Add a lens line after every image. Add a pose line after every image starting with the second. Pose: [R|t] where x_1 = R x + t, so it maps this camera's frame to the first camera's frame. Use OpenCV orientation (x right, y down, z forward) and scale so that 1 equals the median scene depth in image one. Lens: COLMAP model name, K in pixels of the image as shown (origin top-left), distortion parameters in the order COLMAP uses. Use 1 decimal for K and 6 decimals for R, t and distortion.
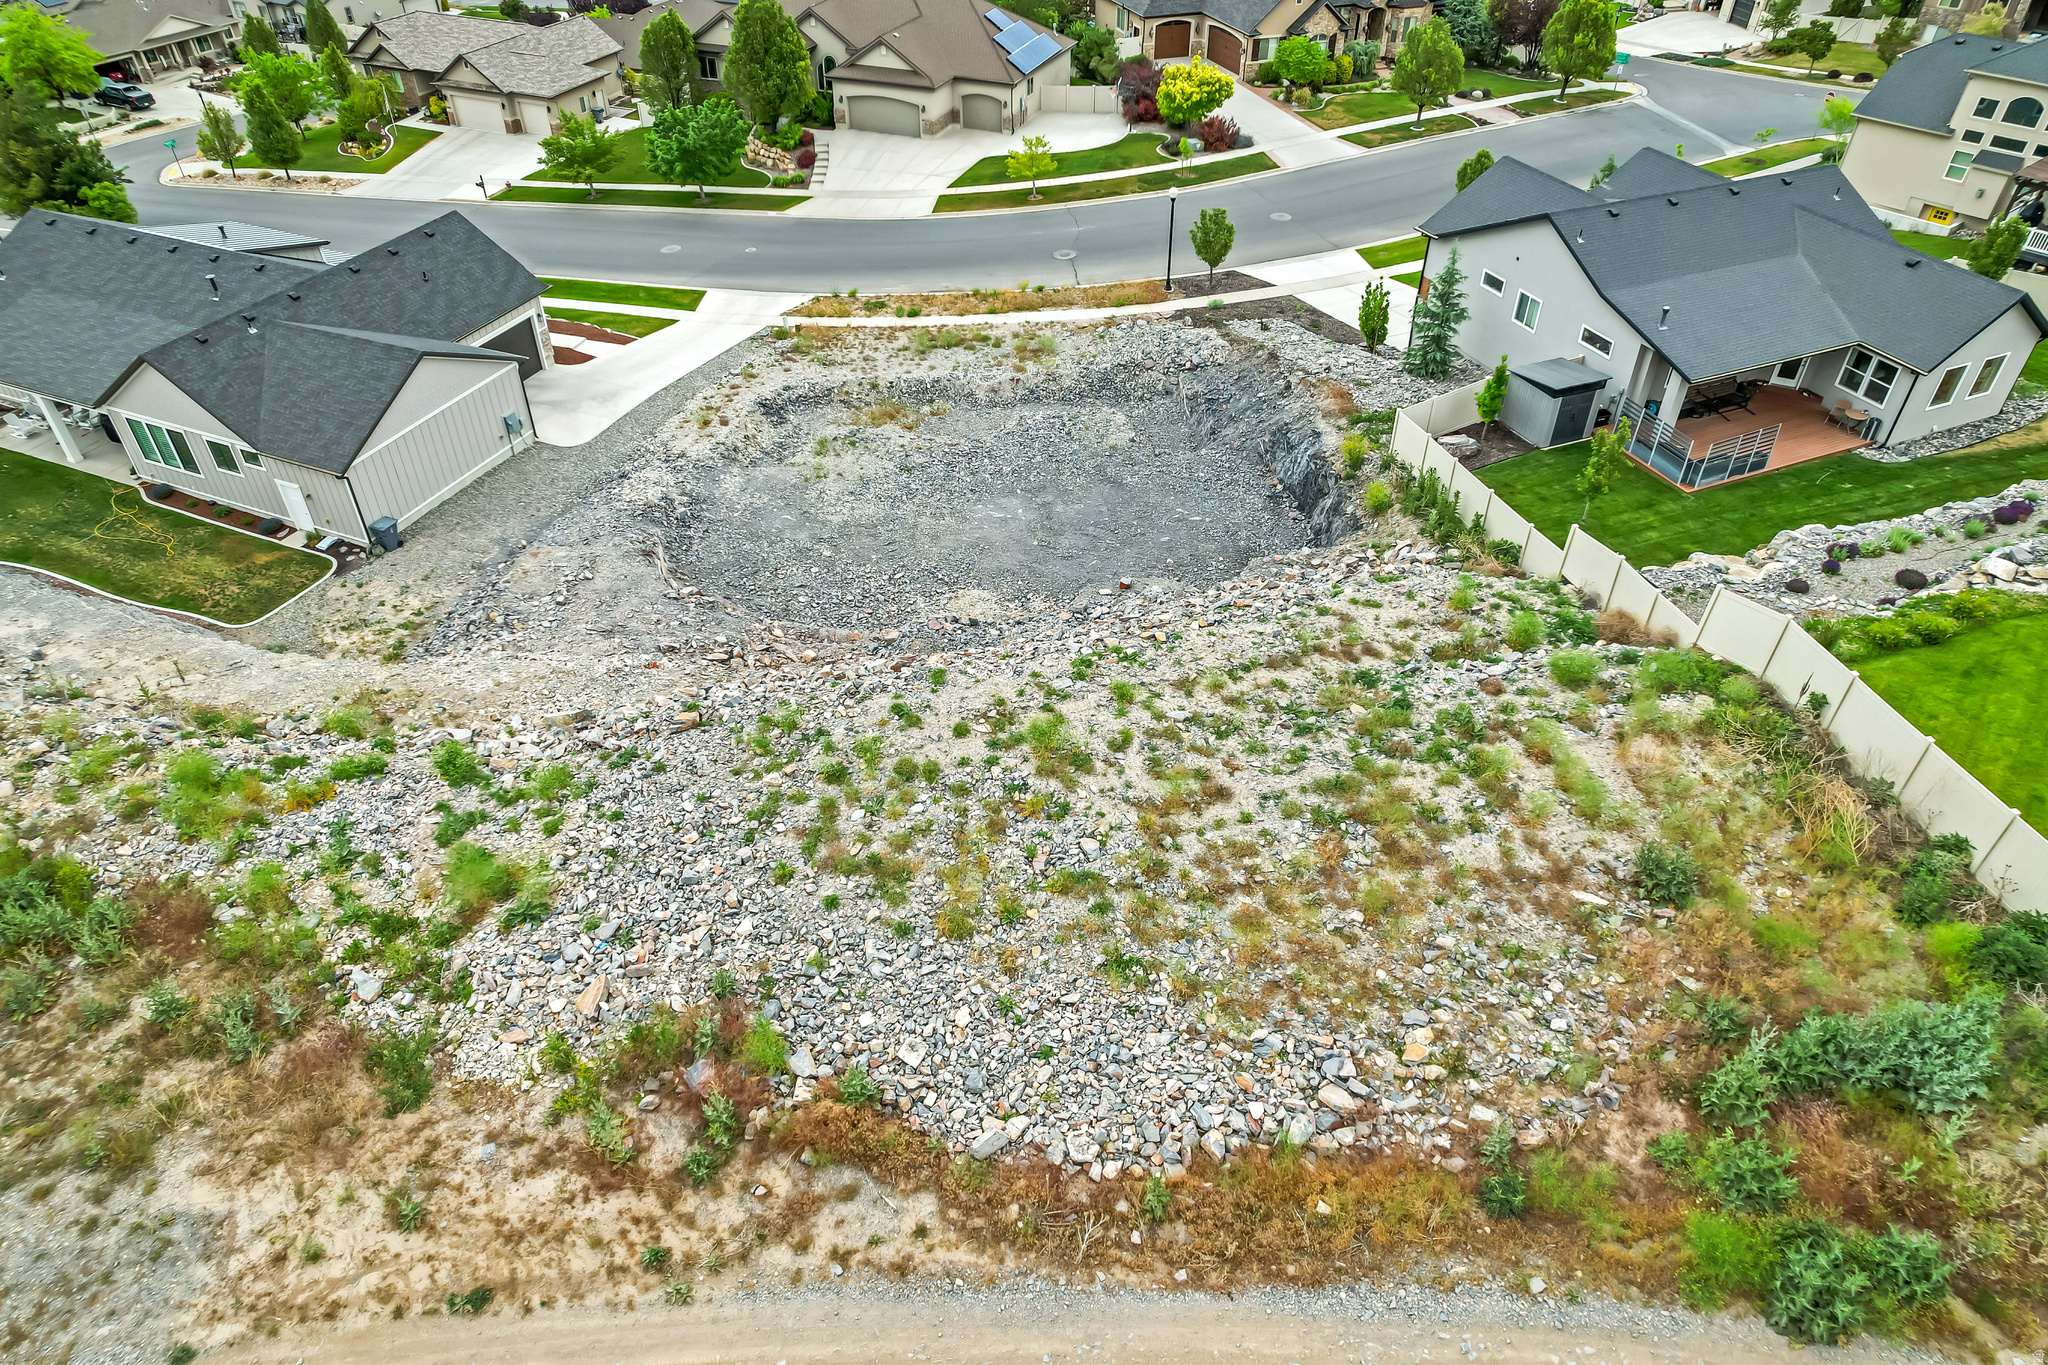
lens RADIAL K [[1312.7, 0, 1031.4], [0, 1312.7, 681.0], [0, 0, 1]] dist [-0.073785, 0.068202]
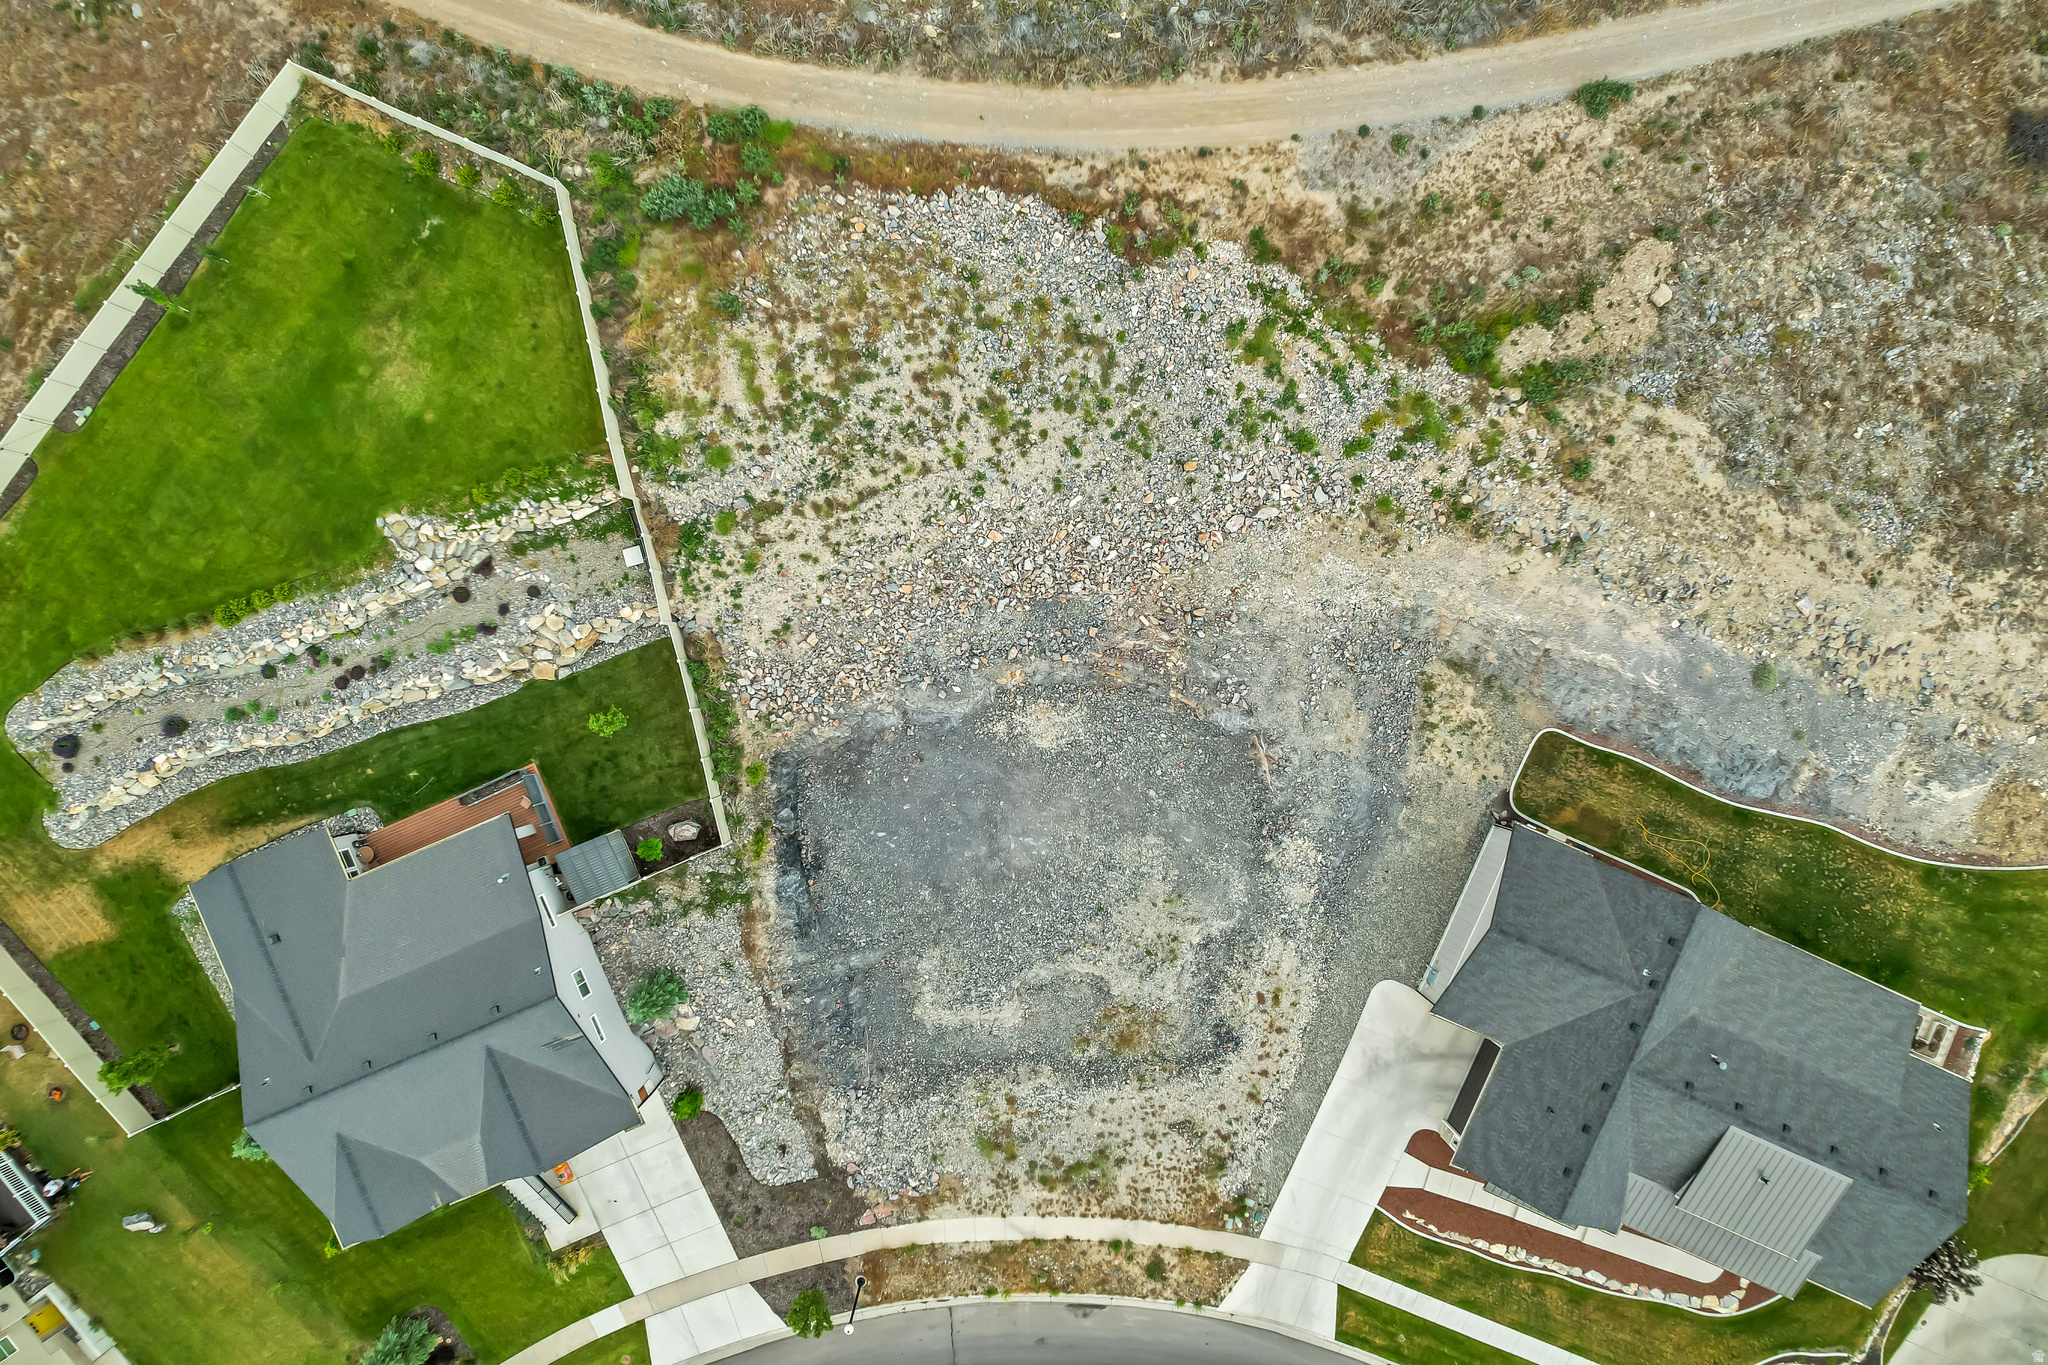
lens RADIAL K [[1312.7, 0, 1035.1], [0, 1312.7, 683.0], [0, 0, 1]] dist [-0.073785, 0.068202]
pose [[-0.999868, -0.013296, -0.009320, -0.017867], [0.001254, -0.635499, 0.772101, -1.107934], [-0.016189, 0.771987, 0.635432, 0.030474]]
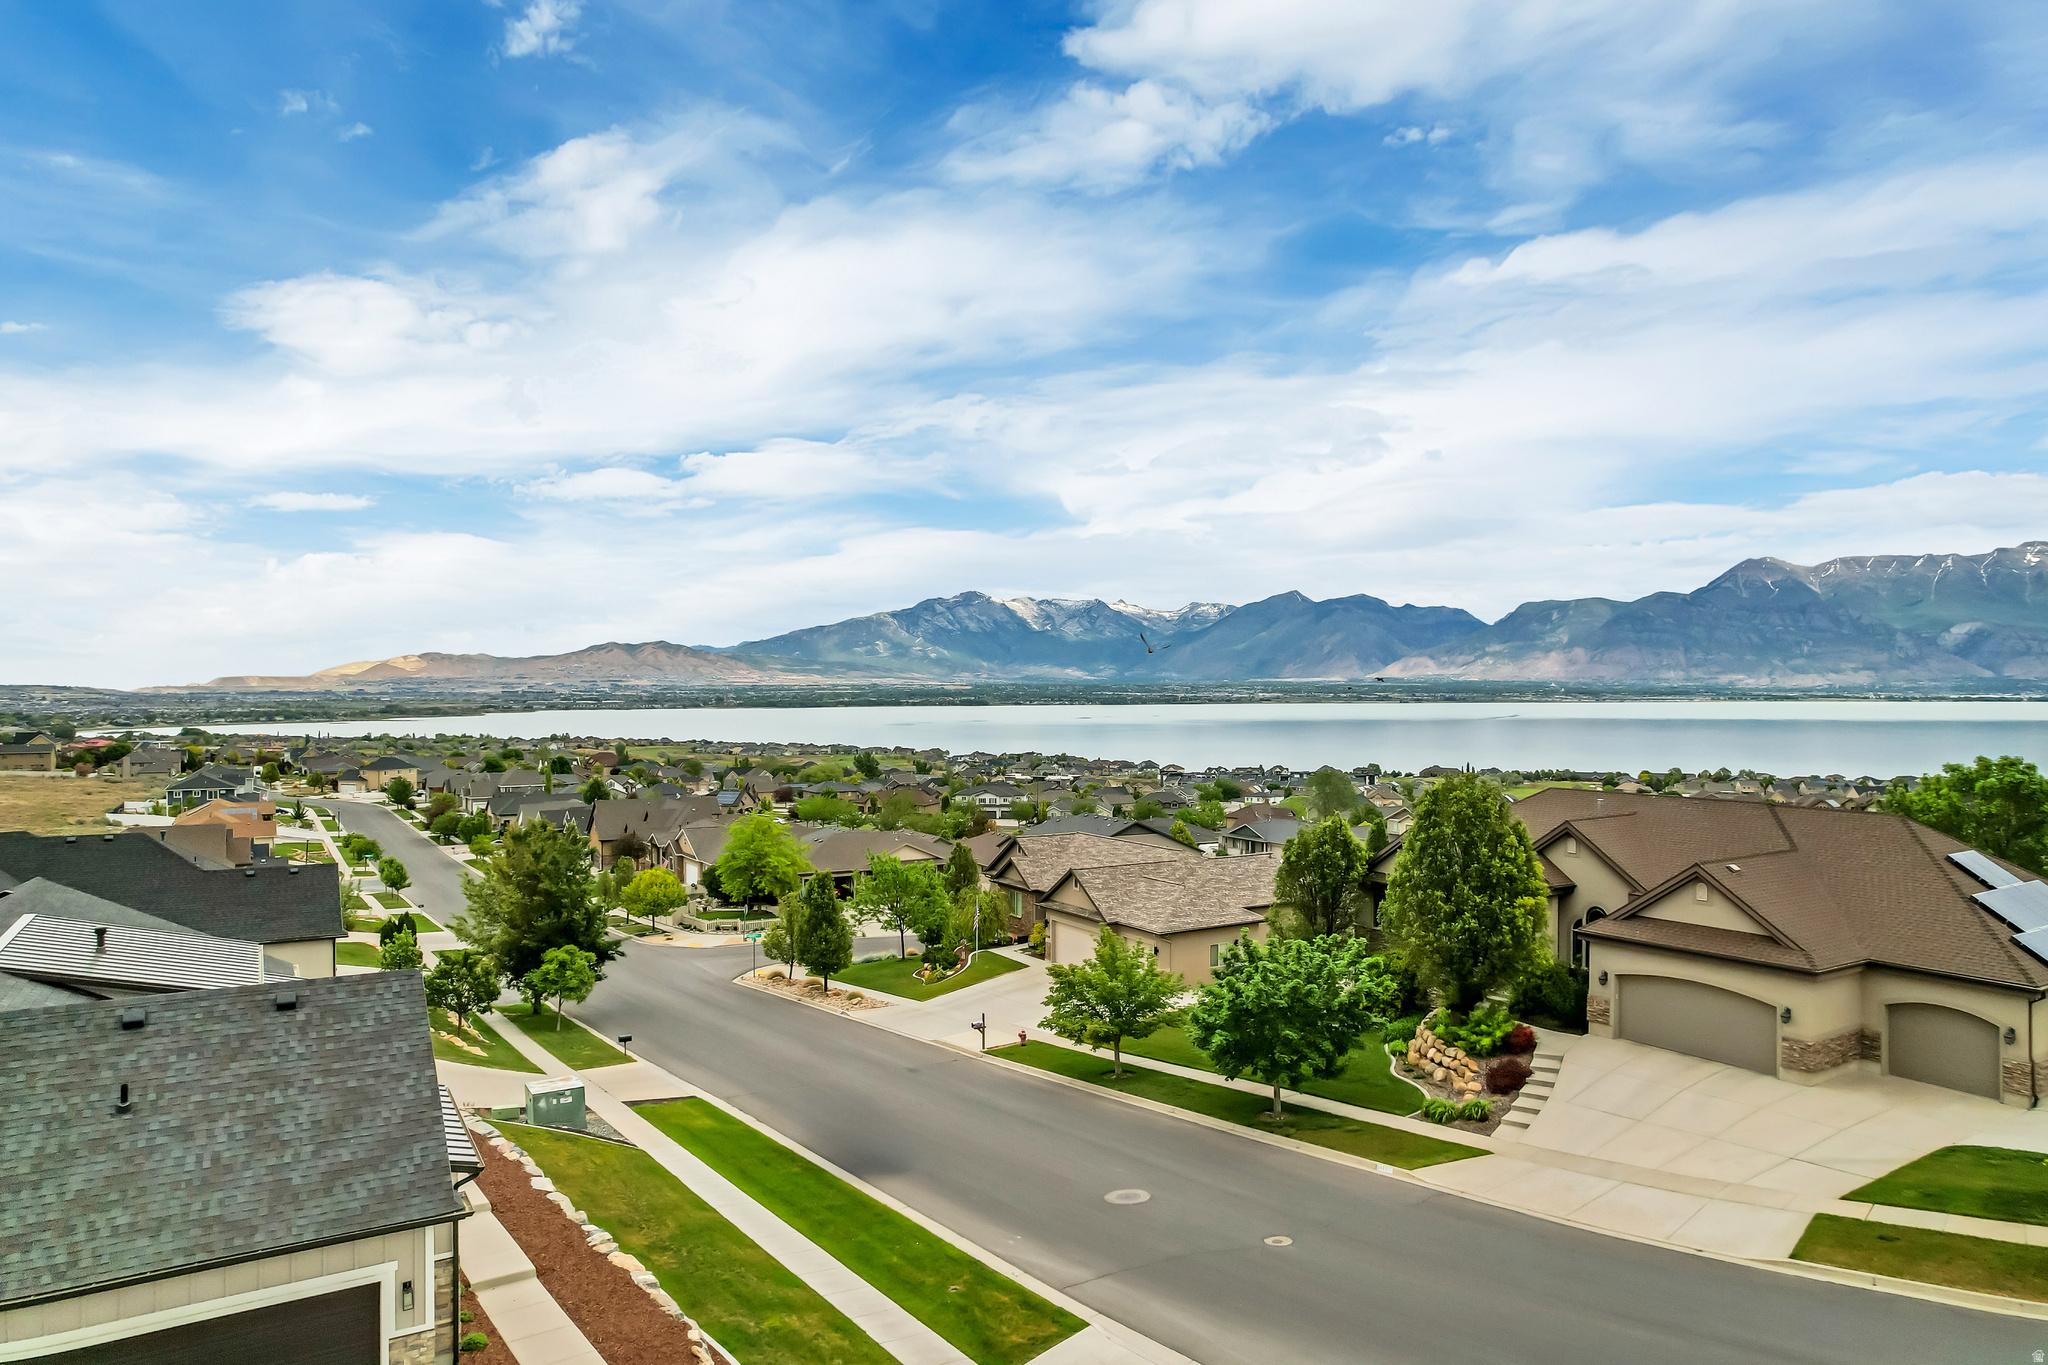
lens RADIAL K [[1312.7, 0, 1033.3], [0, 1312.7, 683.1], [0, 0, 1]] dist [-0.073785, 0.068202]
pose [[0.812871, -0.006287, -0.582410, -0.063507], [-0.367232, 0.770610, -0.520866, -0.366935], [0.452085, 0.637276, 0.624097, 0.969193]]
